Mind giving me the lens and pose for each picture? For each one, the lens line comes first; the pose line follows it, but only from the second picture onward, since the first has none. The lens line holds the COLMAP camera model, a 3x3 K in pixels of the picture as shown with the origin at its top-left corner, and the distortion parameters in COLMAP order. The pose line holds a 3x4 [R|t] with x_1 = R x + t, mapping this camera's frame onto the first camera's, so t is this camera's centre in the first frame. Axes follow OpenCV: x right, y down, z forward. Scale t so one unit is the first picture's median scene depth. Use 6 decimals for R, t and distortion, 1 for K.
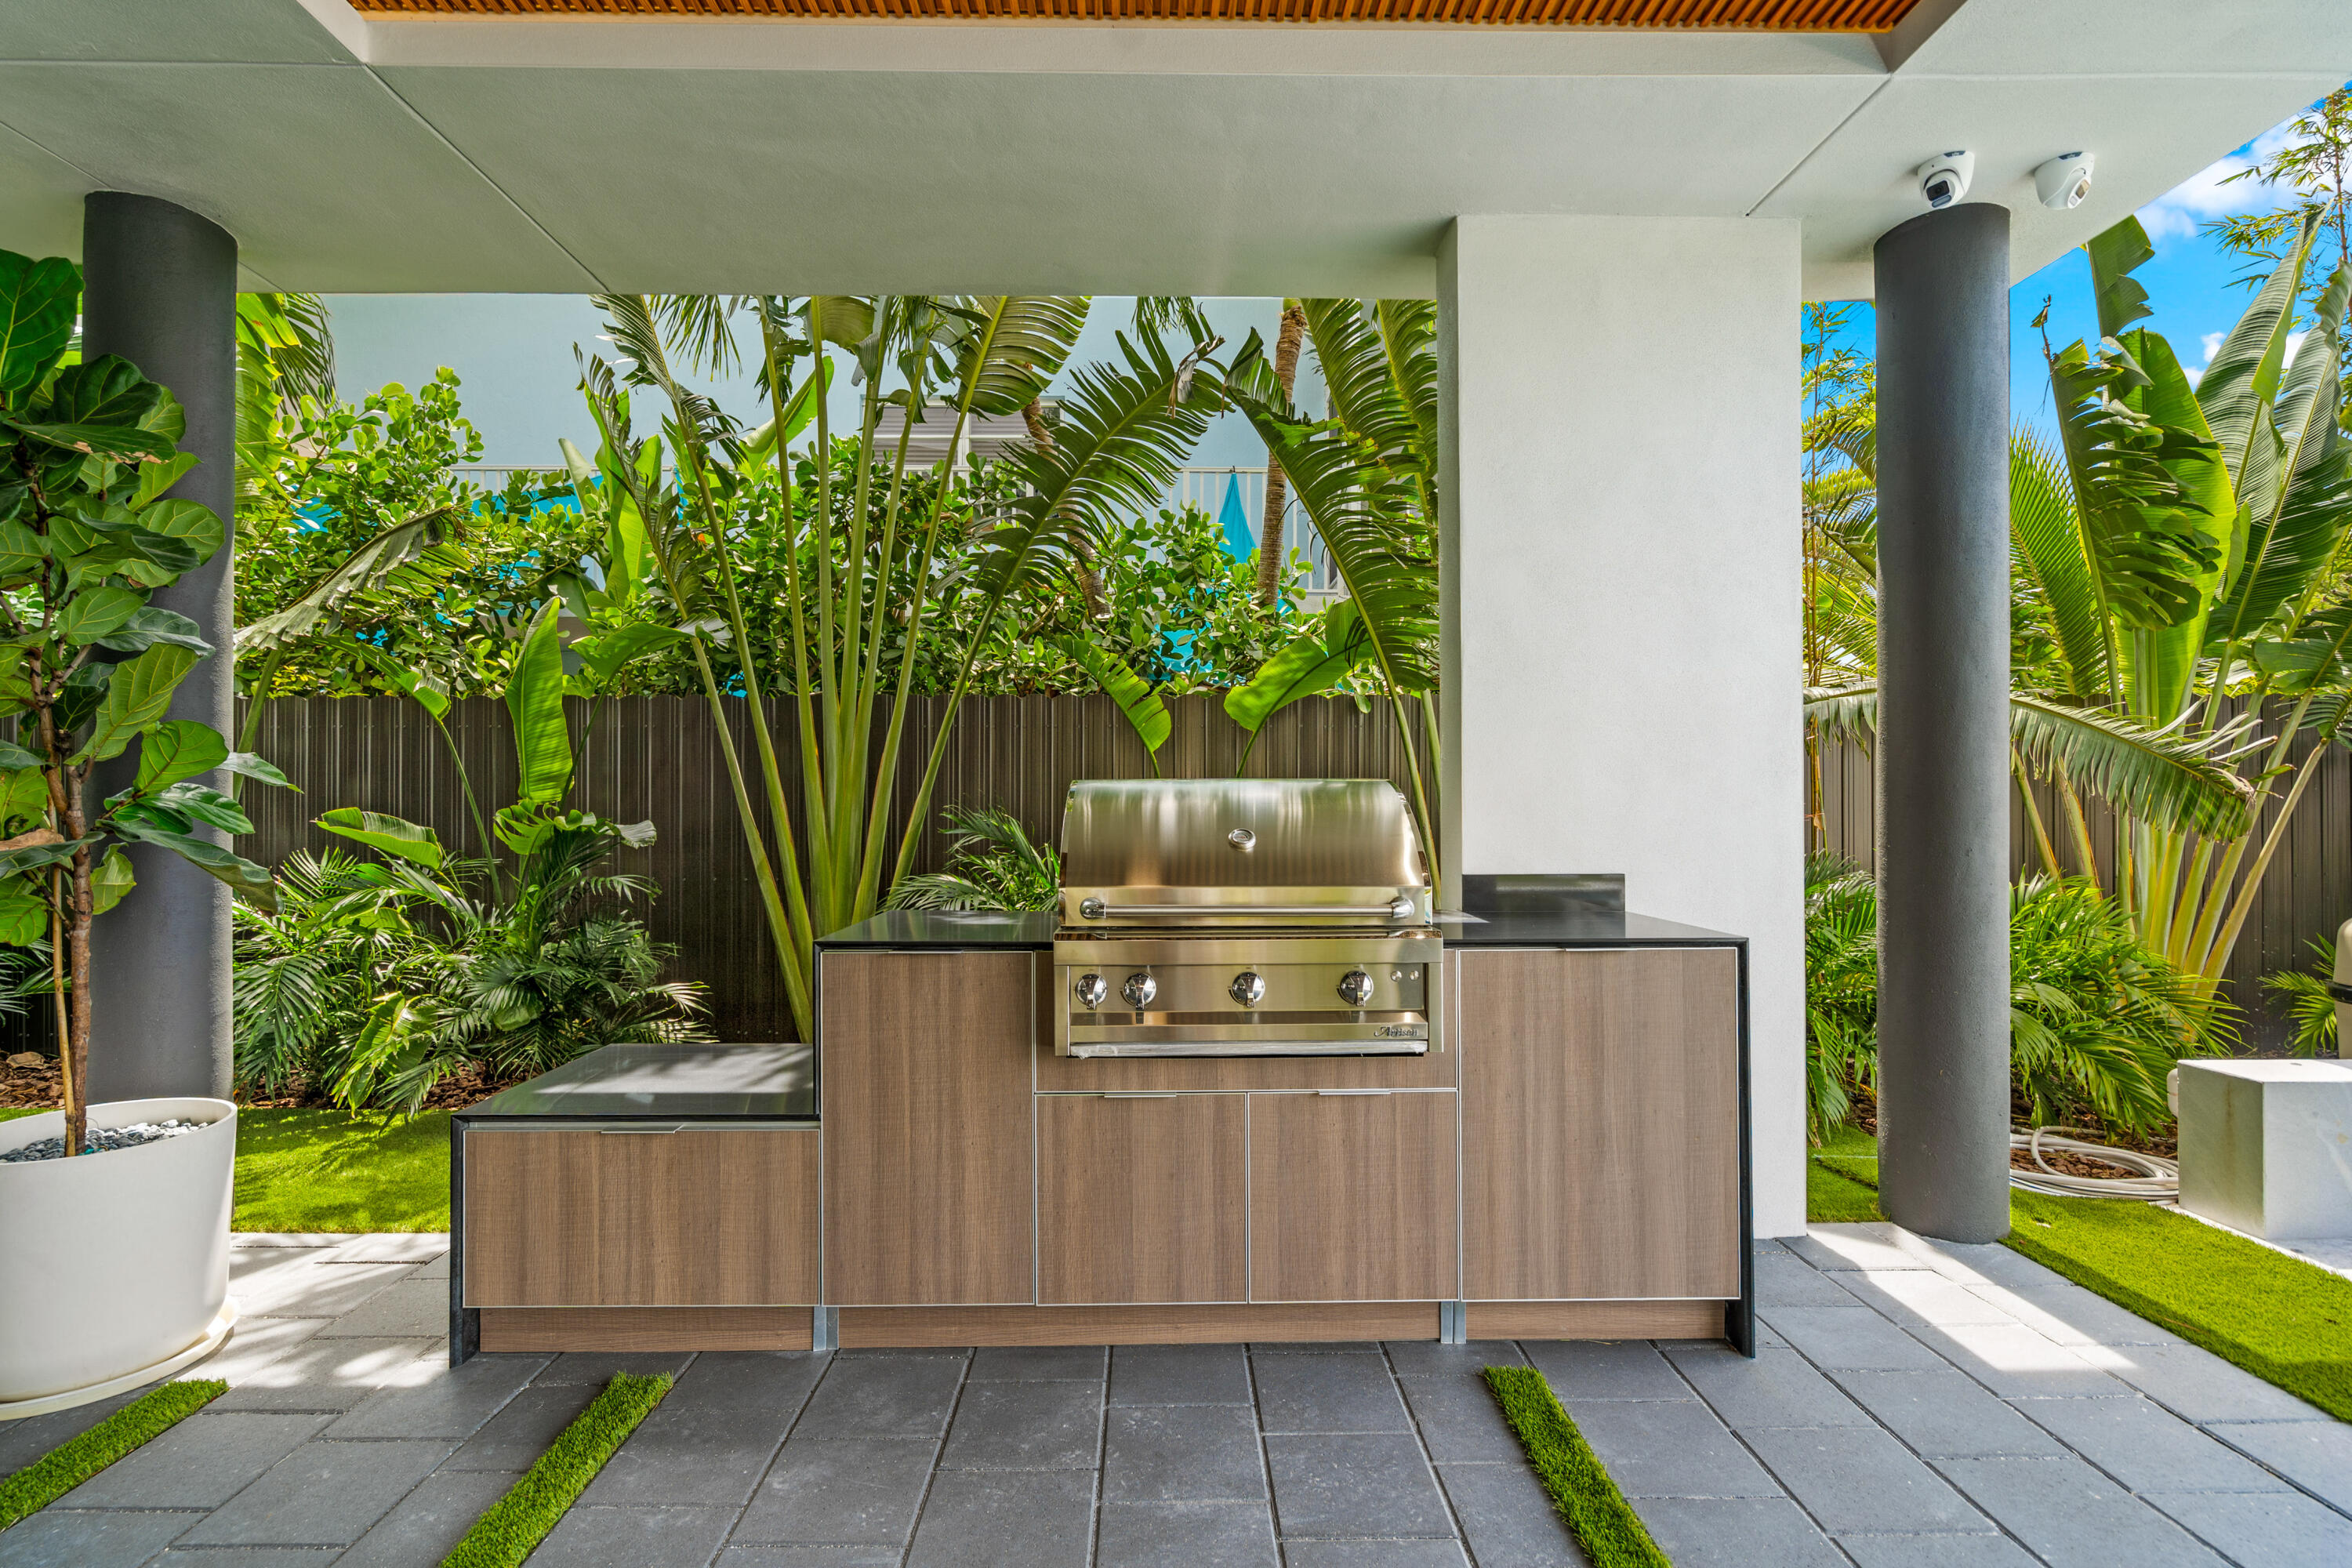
lens RADIAL K [[1078.0, 0, 1169.7], [0, 1078.0, 801.8], [0, 0, 1]] dist [-0.002259, 0.000551]
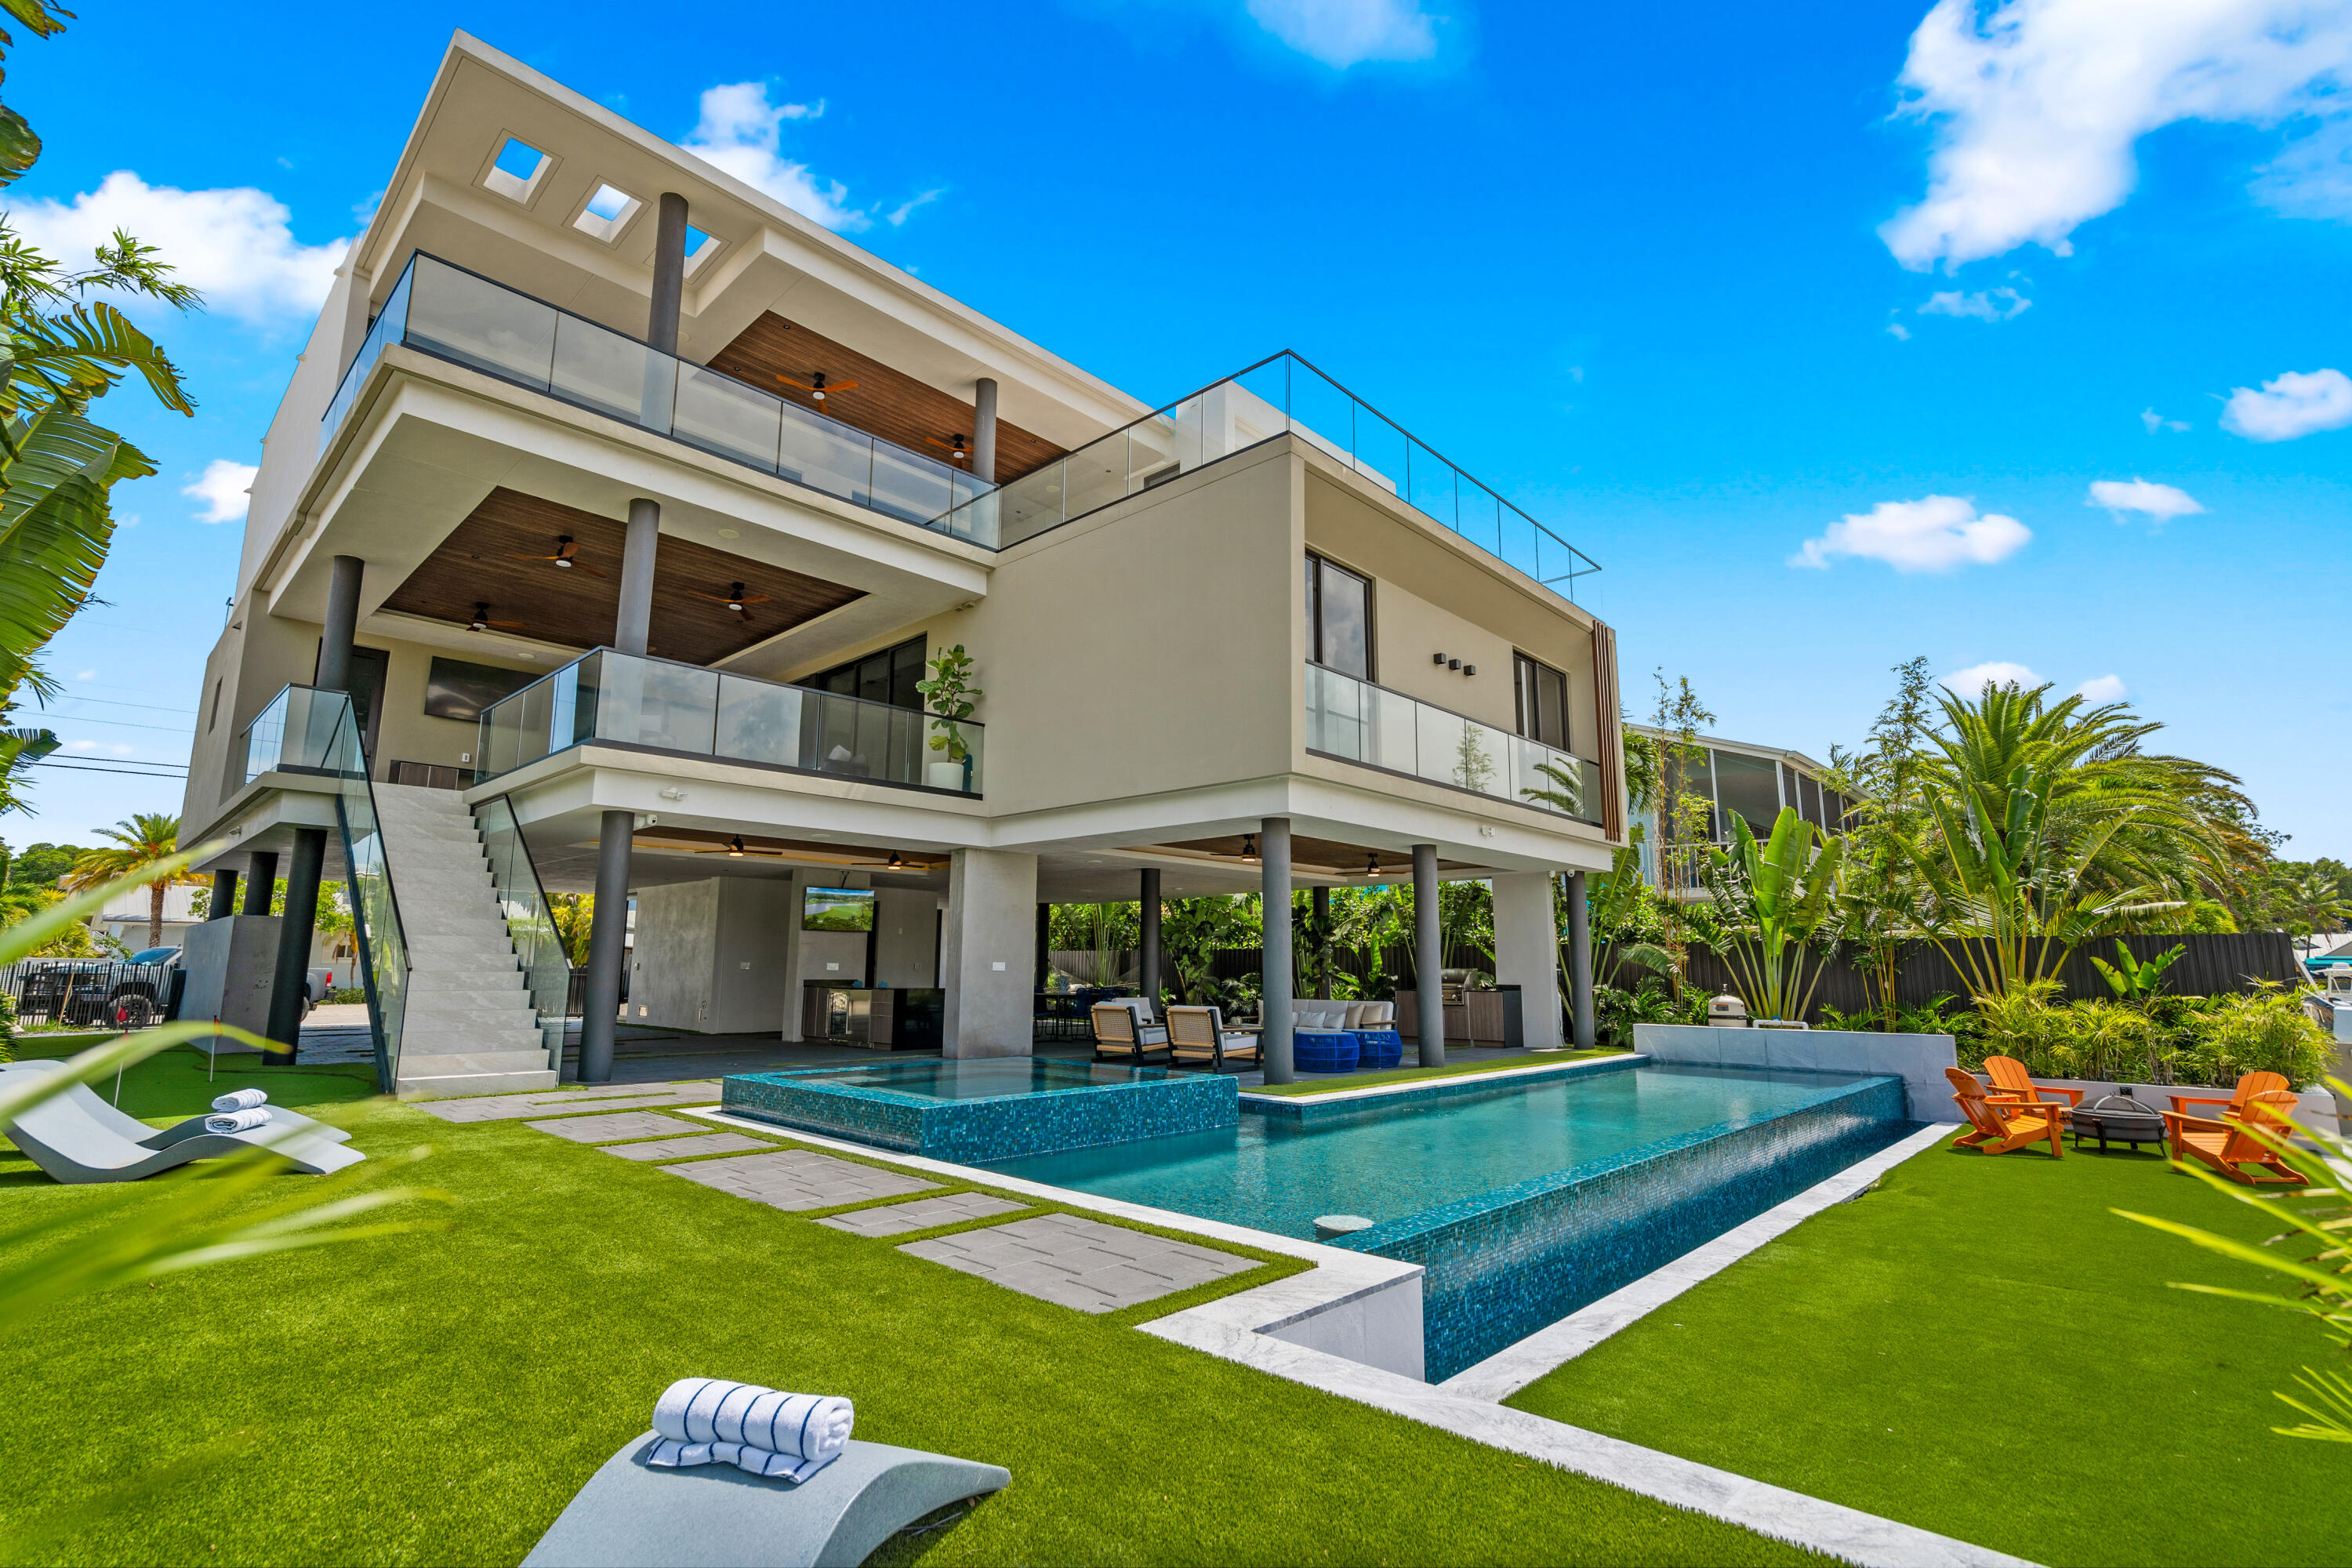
lens RADIAL K [[1072.7, 0, 1157.4], [0, 1072.7, 772.9], [0, 0, 1]] dist [-0.036679, -0.000081]
pose [[0.710619, -0.118823, -0.693470, 2.177031], [-0.006011, 0.984575, -0.174862, -0.034184], [0.703551, 0.128429, 0.698944, -3.186533]]
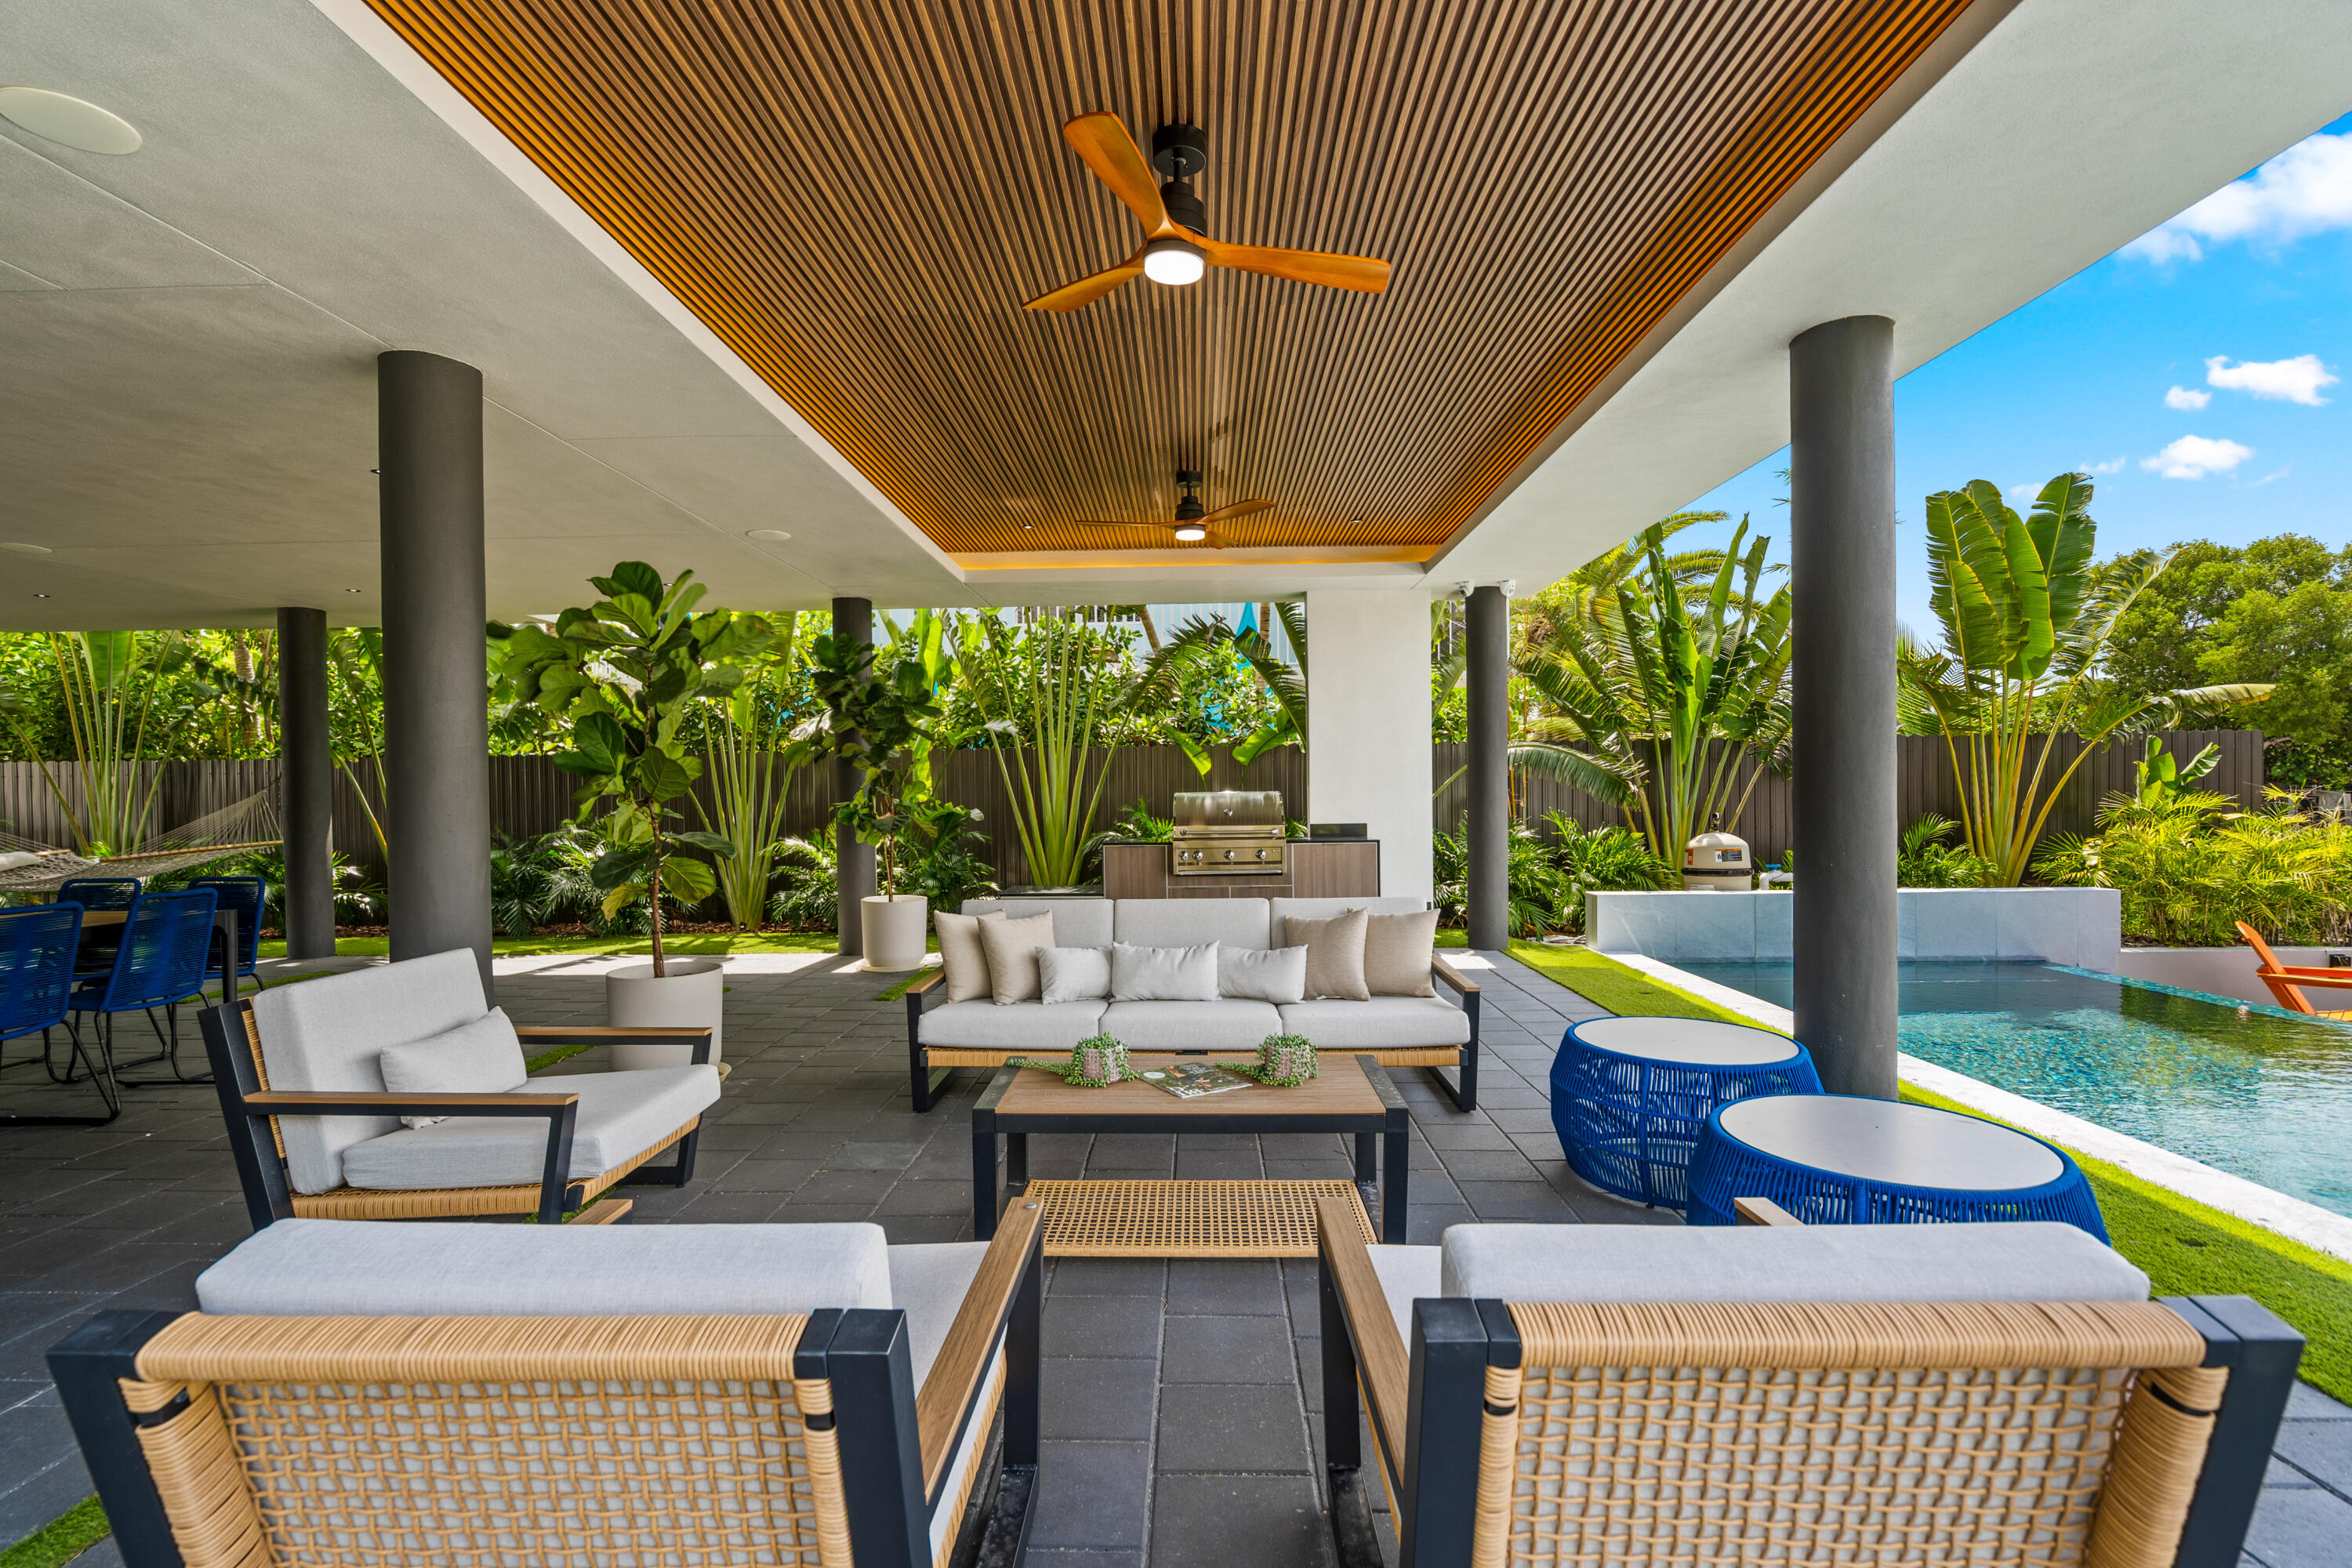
lens RADIAL K [[1053.0, 0, 1147.9], [0, 1053.0, 789.6], [0, 0, 1]] dist [-0.001178, -0.000346]
pose [[0.997789, -0.009674, -0.065759, 0.017429], [0.009616, 0.999953, -0.001200, -0.017114], [0.065768, 0.000565, 0.997835, -1.202212]]
